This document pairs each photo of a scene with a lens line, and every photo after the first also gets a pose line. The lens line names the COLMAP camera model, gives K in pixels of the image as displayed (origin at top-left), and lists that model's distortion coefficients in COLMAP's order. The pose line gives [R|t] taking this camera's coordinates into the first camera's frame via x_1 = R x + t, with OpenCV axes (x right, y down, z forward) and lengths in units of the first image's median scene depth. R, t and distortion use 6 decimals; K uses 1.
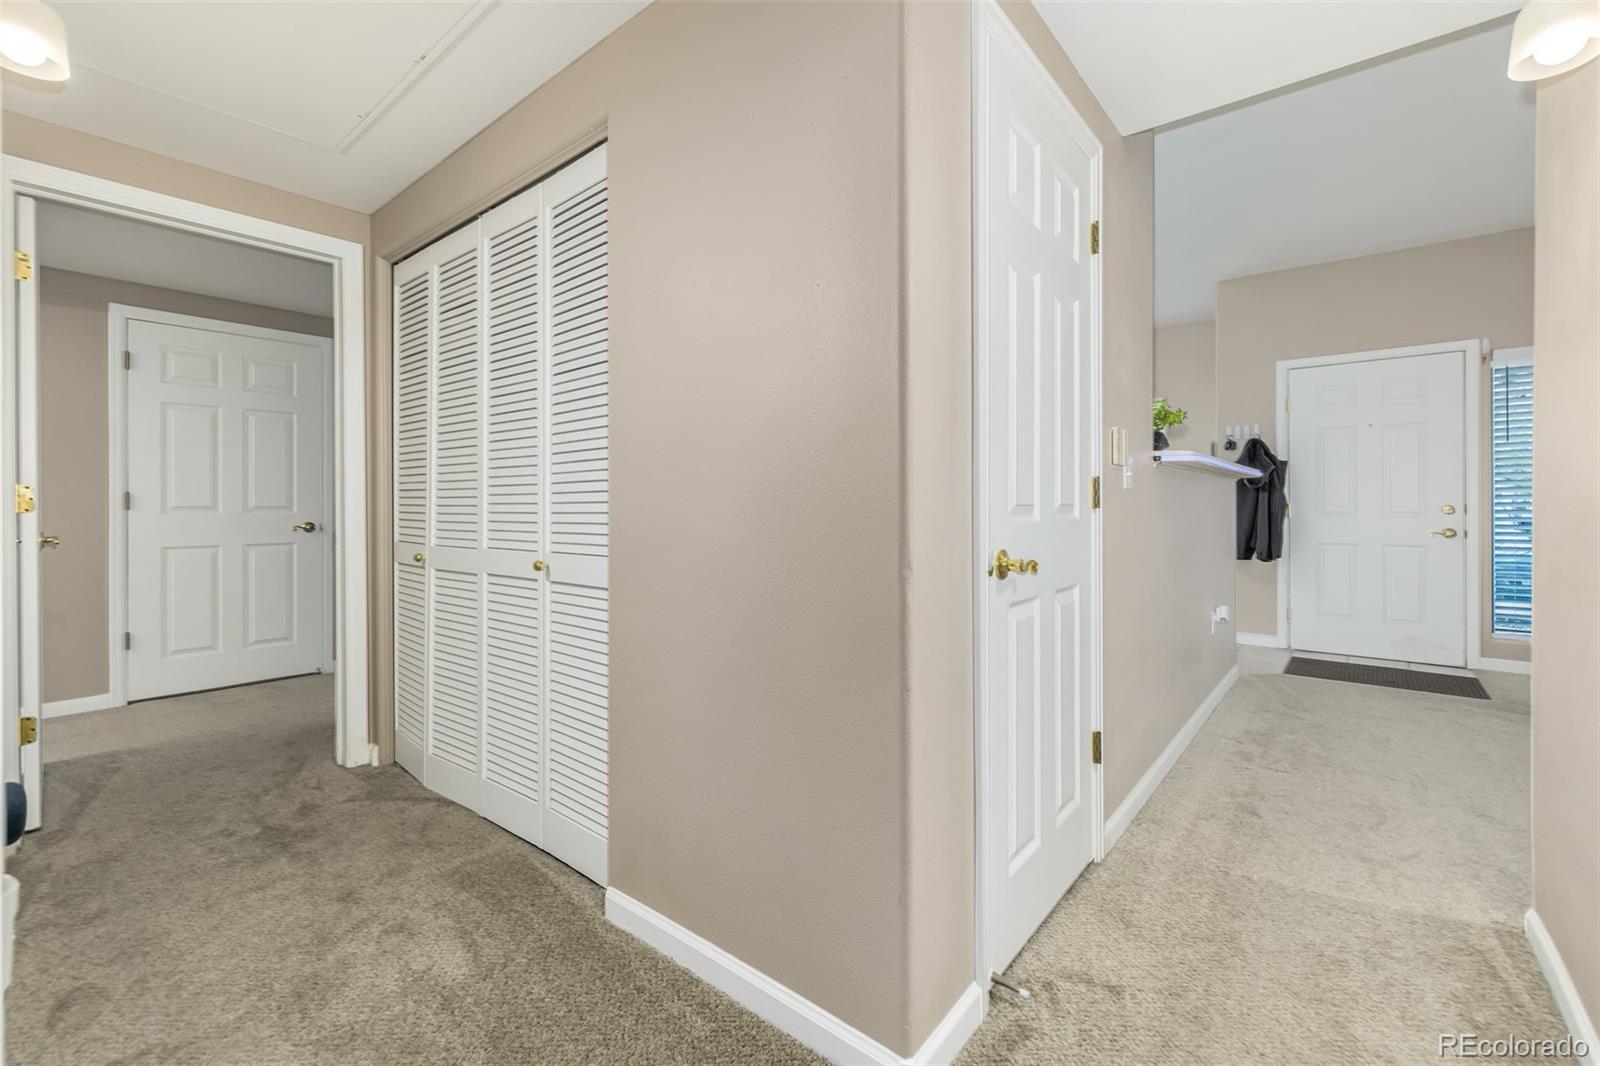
lens RADIAL K [[677.6, 0, 793.1], [0, 677.6, 517.6], [0, 0, 1]] dist [-0.001036, -0.000433]
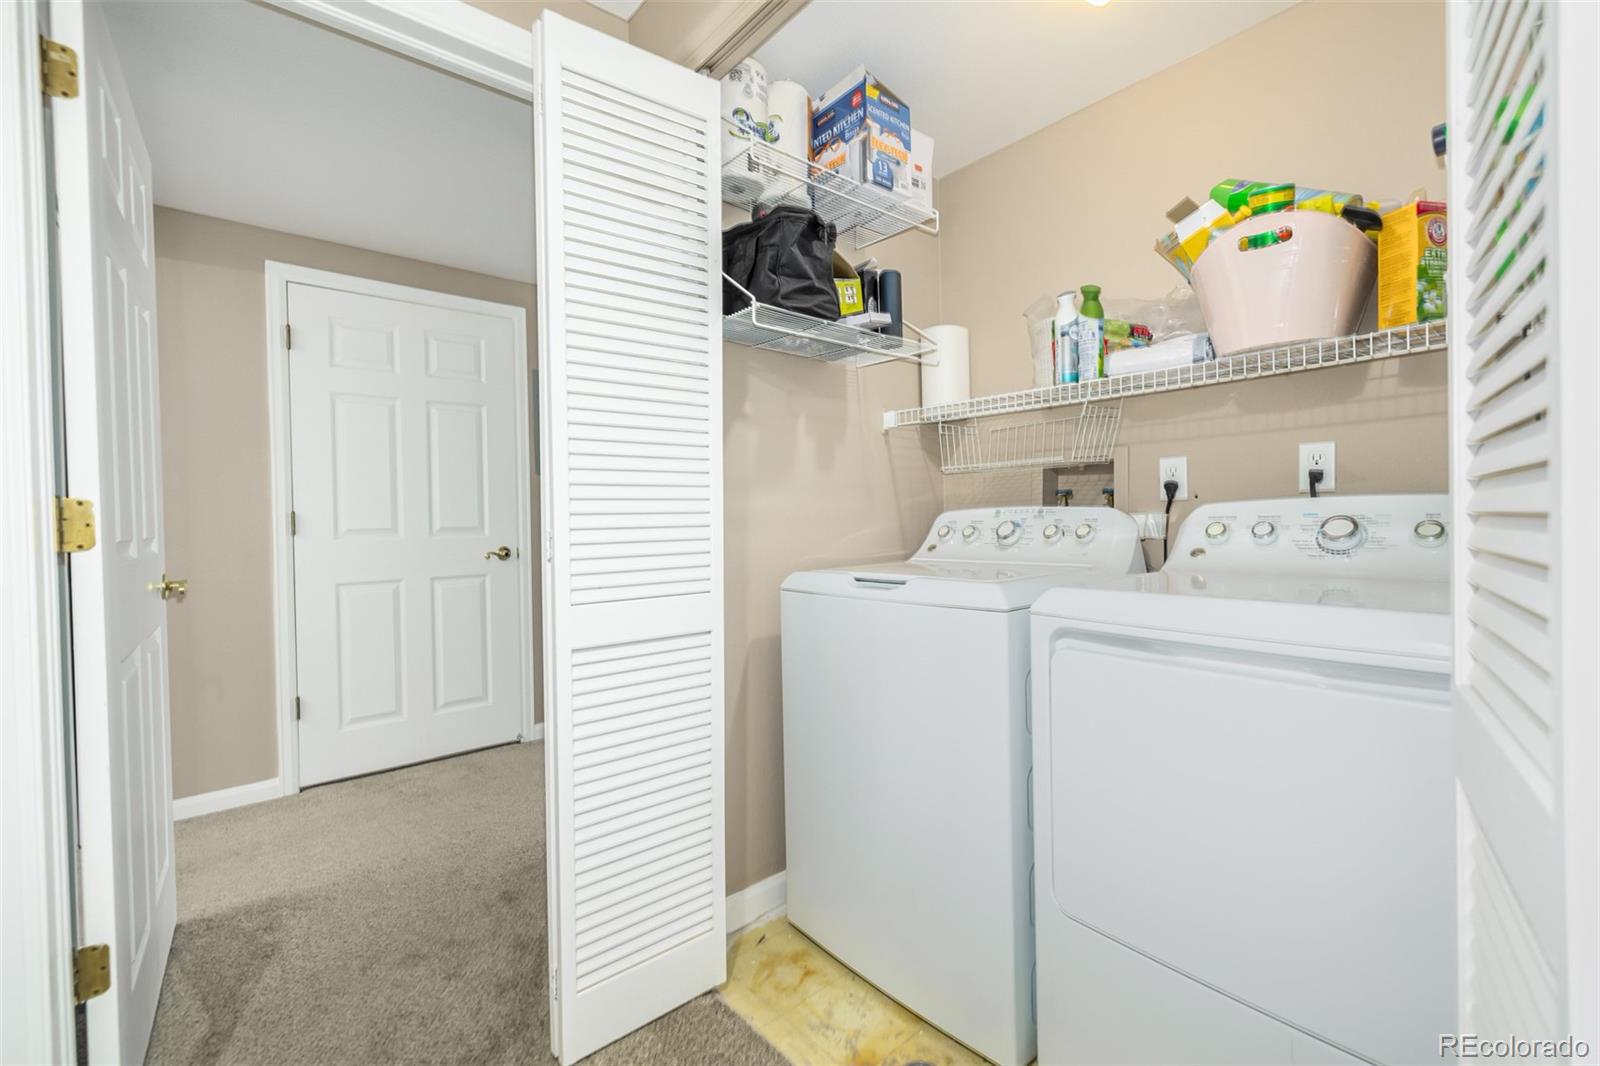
lens RADIAL K [[697.2, 0, 800.0], [0, 697.2, 533.0], [0, 0, 1]] dist [-0.000407, -0.000390]
pose [[0.984534, -0.017121, -0.174356, -0.289152], [0.018314, 0.999819, 0.005235, -0.008041], [0.174235, -0.008347, 0.984669, 0.329908]]
